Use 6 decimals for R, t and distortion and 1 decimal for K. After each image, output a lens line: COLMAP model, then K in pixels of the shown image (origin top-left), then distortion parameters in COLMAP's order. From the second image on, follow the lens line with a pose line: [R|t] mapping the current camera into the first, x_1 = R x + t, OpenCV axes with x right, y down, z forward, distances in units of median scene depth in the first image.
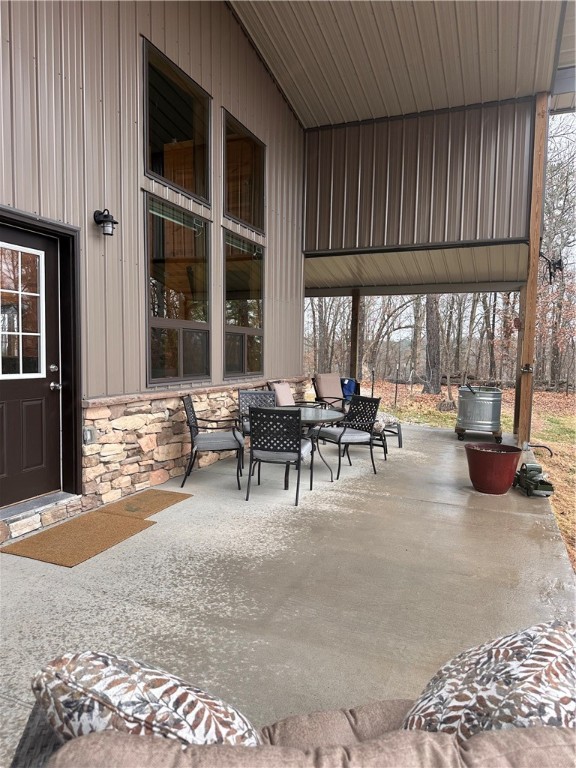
lens RADIAL K [[547.7, 0, 288.9], [0, 547.7, 384.4], [0, 0, 1]] dist [0.066533, -0.083942]
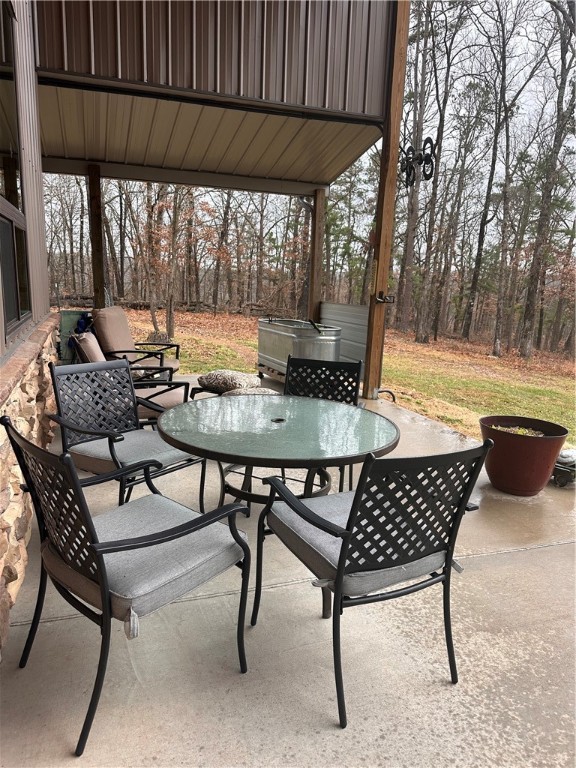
lens RADIAL K [[547.7, 0, 286.8], [0, 547.7, 386.4], [0, 0, 1]] dist [0.066533, -0.083942]
pose [[0.752895, -0.128045, 0.645565, -0.189439], [0.021051, 0.985075, 0.170833, -0.038293], [-0.657804, -0.115029, 0.744353, 0.479477]]
